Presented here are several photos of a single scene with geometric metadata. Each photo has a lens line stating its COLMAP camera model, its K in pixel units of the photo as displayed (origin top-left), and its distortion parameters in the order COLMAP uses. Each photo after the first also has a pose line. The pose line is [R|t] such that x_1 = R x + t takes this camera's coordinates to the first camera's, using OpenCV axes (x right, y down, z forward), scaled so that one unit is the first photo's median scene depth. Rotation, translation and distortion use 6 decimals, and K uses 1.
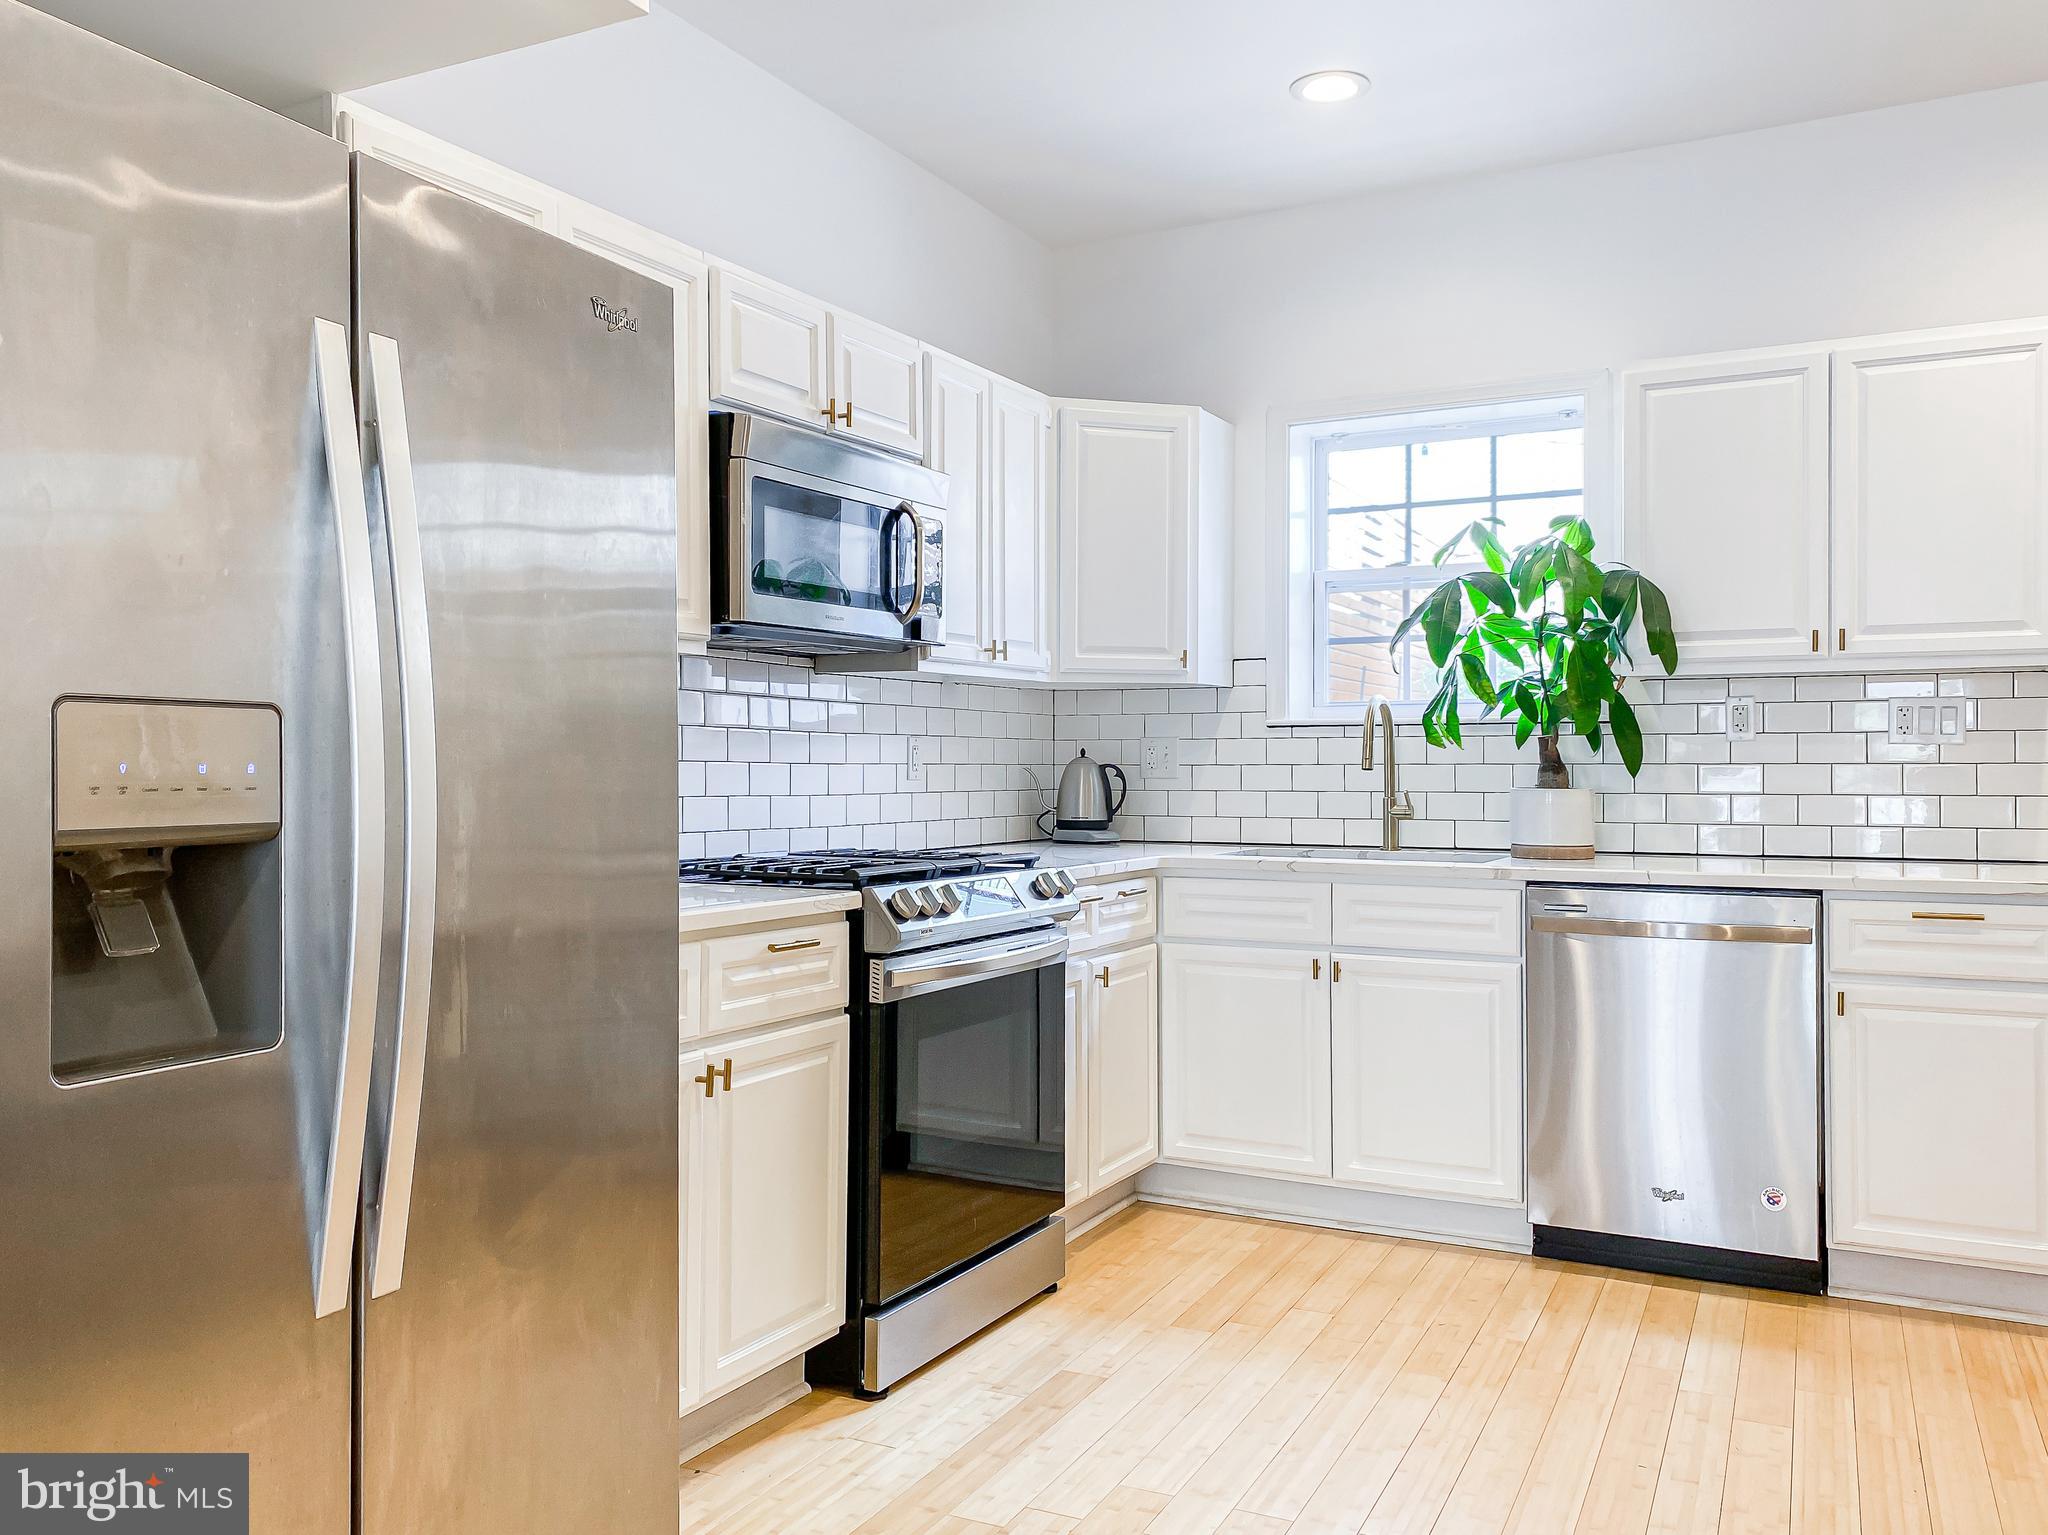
lens RADIAL K [[1644.5, 0, 1027.0], [0, 1644.5, 758.7], [0, 0, 1]] dist [0.047404, -0.048095]
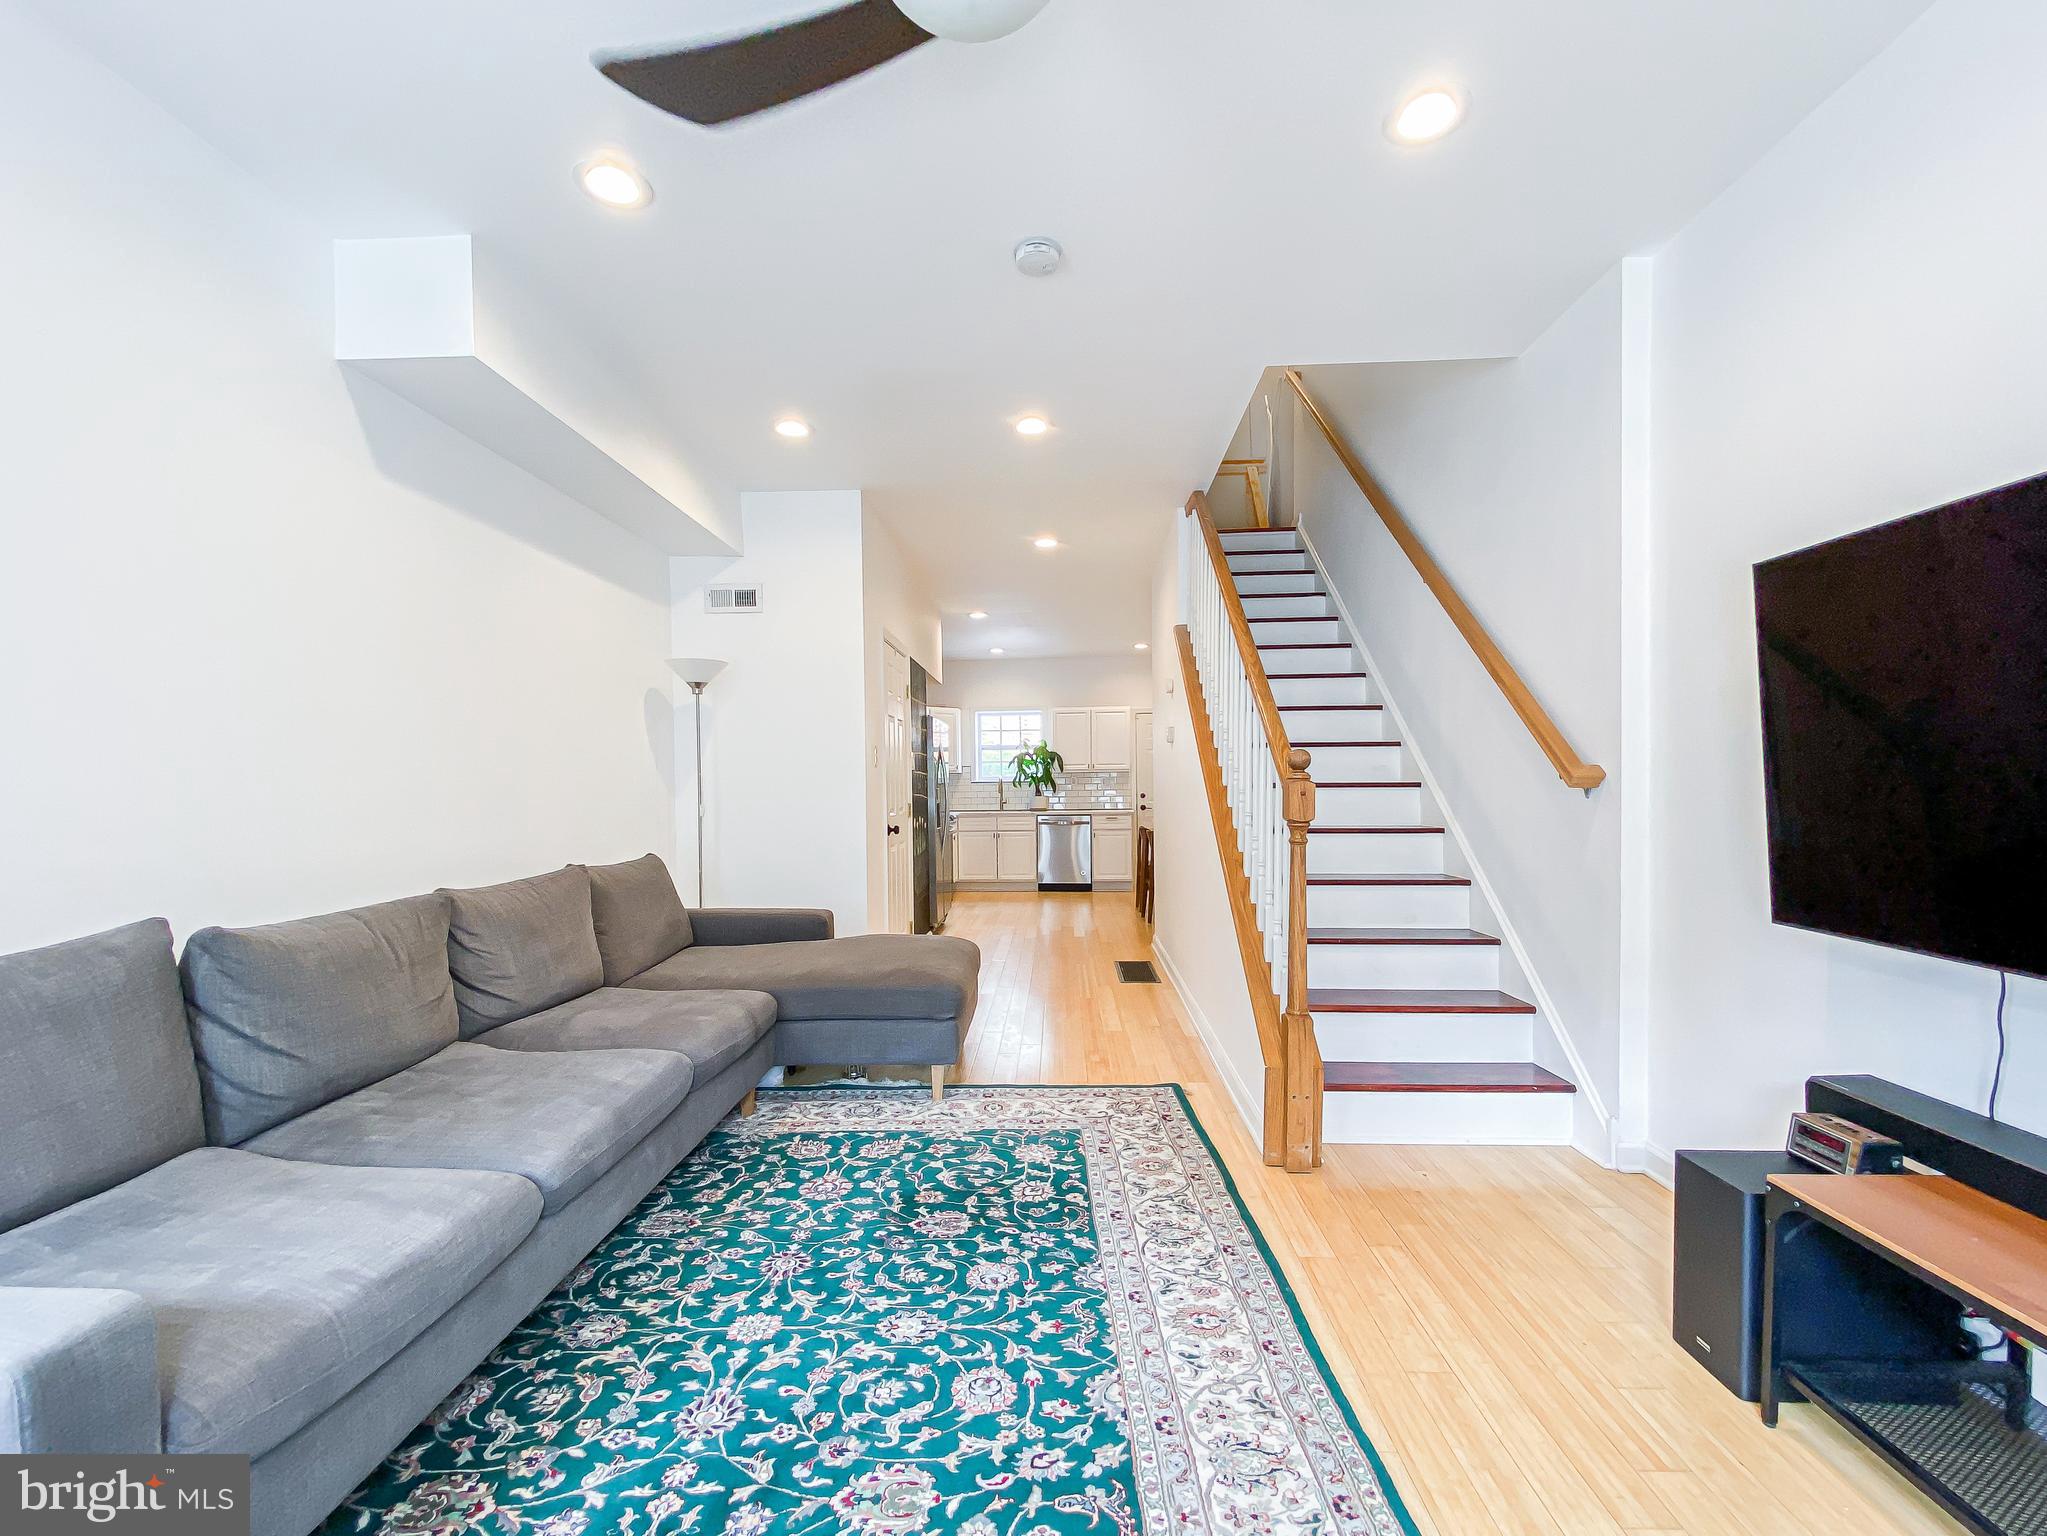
lens RADIAL K [[867.7, 0, 1019.9], [0, 867.7, 807.9], [0, 0, 1]] dist [-0.001372, -0.000171]
pose [[0.920125, -0.019999, 0.391114, -0.727571], [0.009307, 0.999530, 0.029214, -0.022296], [-0.391514, -0.023240, 0.919879, -1.304052]]
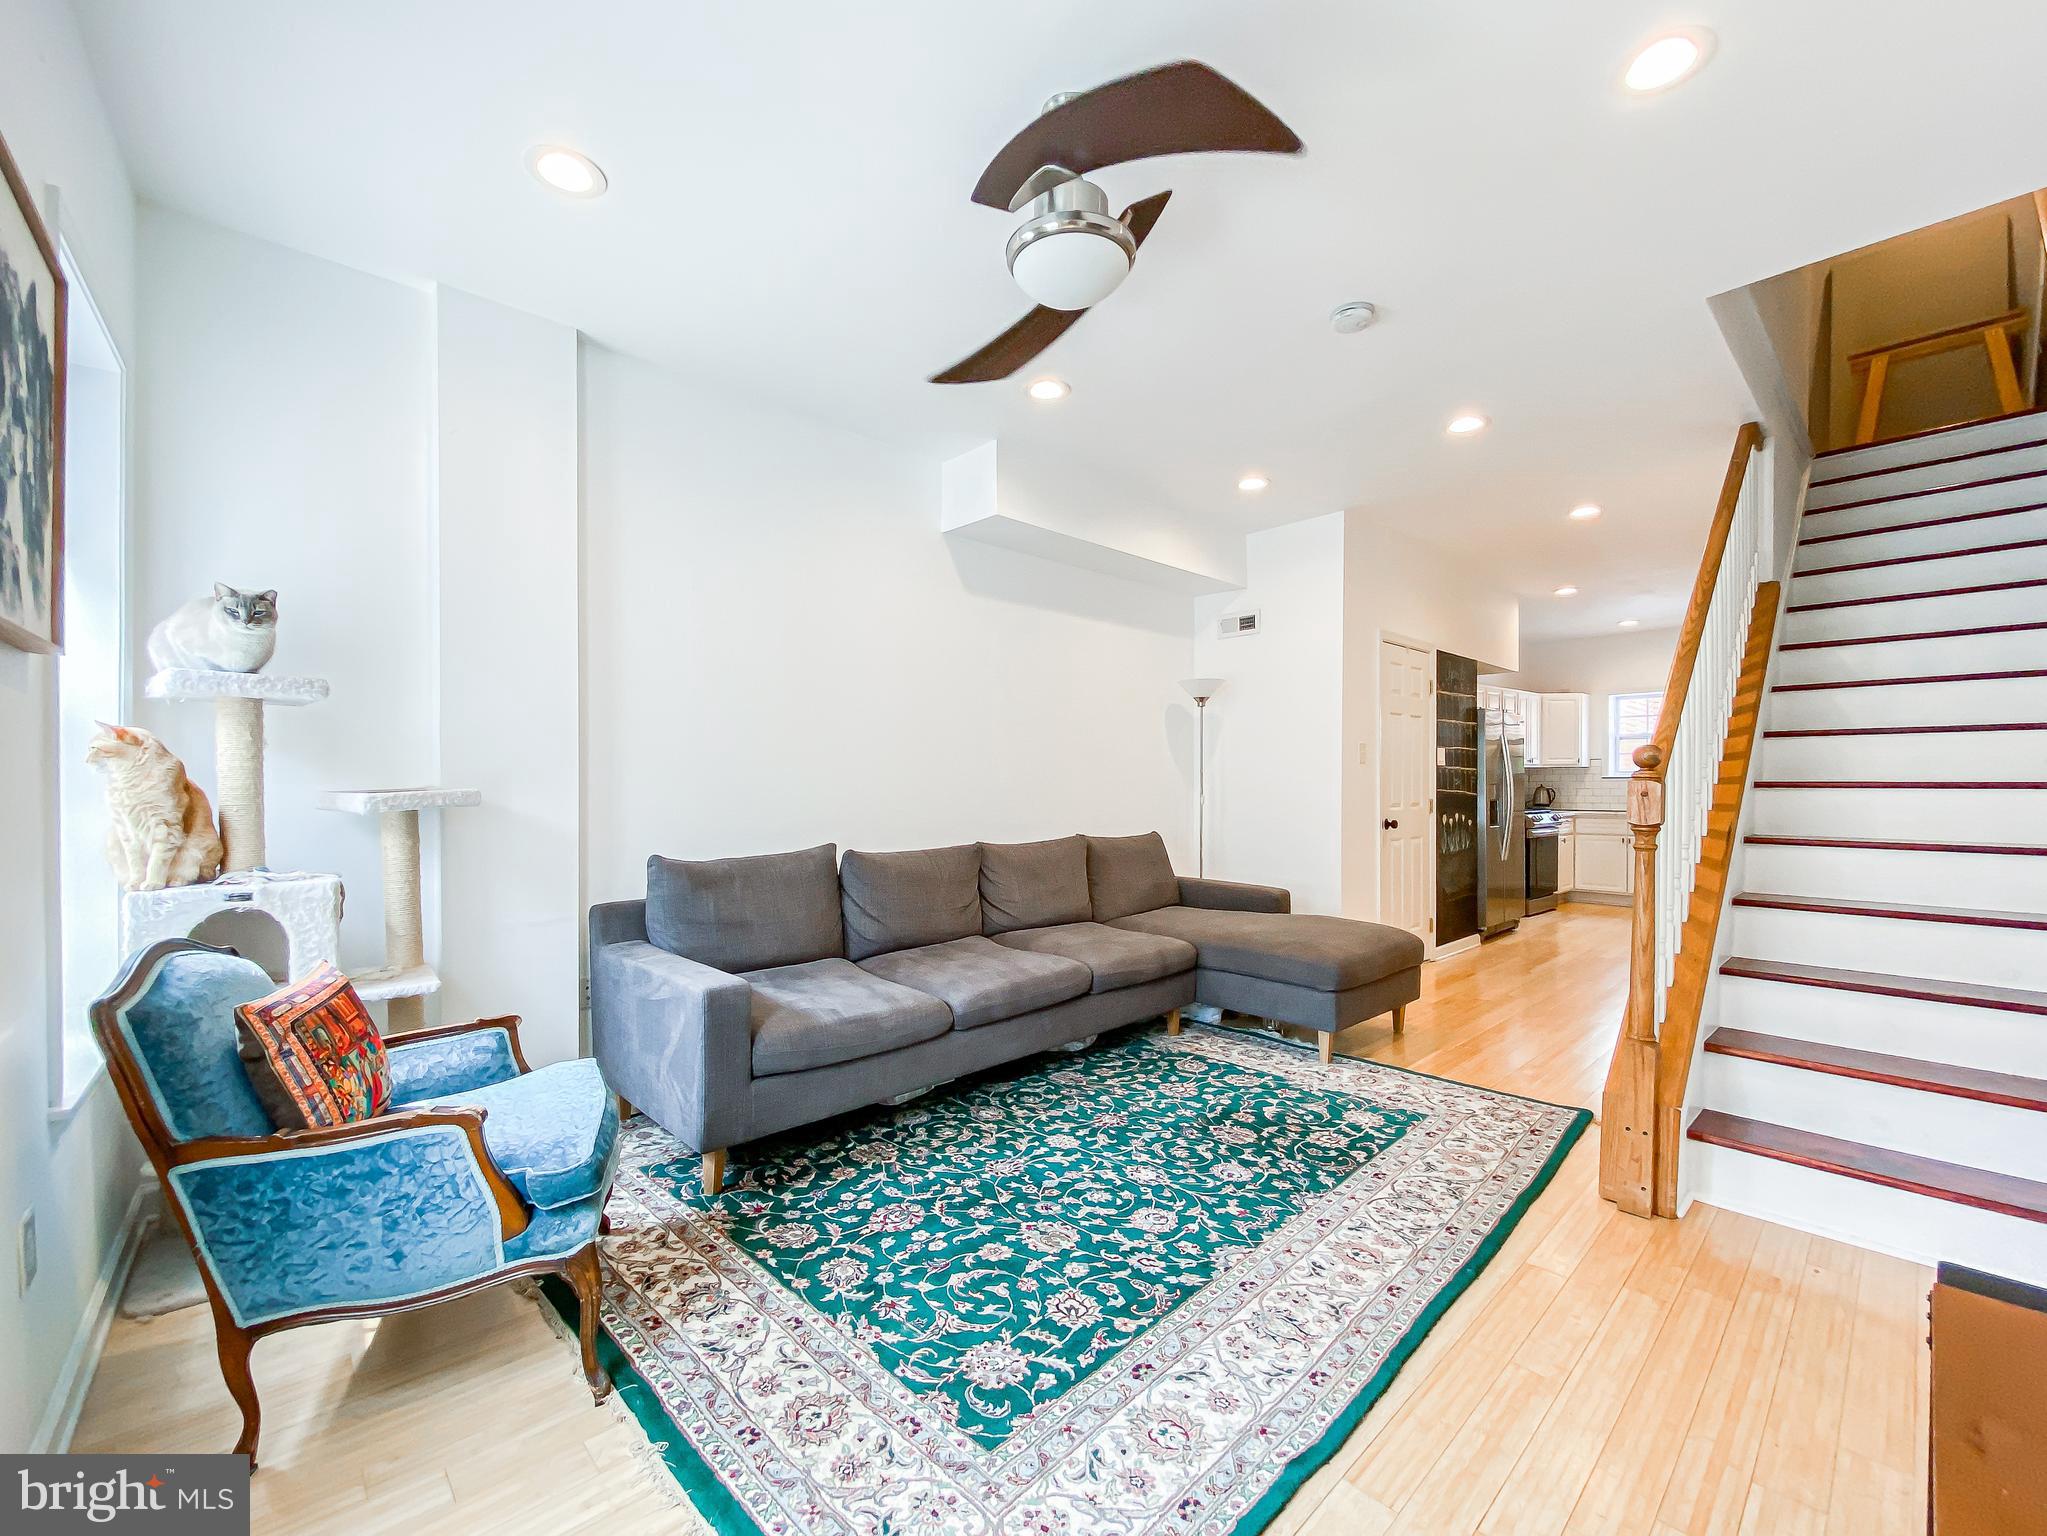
lens RADIAL K [[852.4, 0, 1029.4], [0, 852.4, 781.7], [0, 0, 1]] dist [0.040927, -0.041887]
pose [[0.936607, 0.000228, -0.350381, -0.451932], [0.001296, 0.999991, 0.004113, -0.024955], [0.350379, -0.004306, 0.936598, -1.492362]]
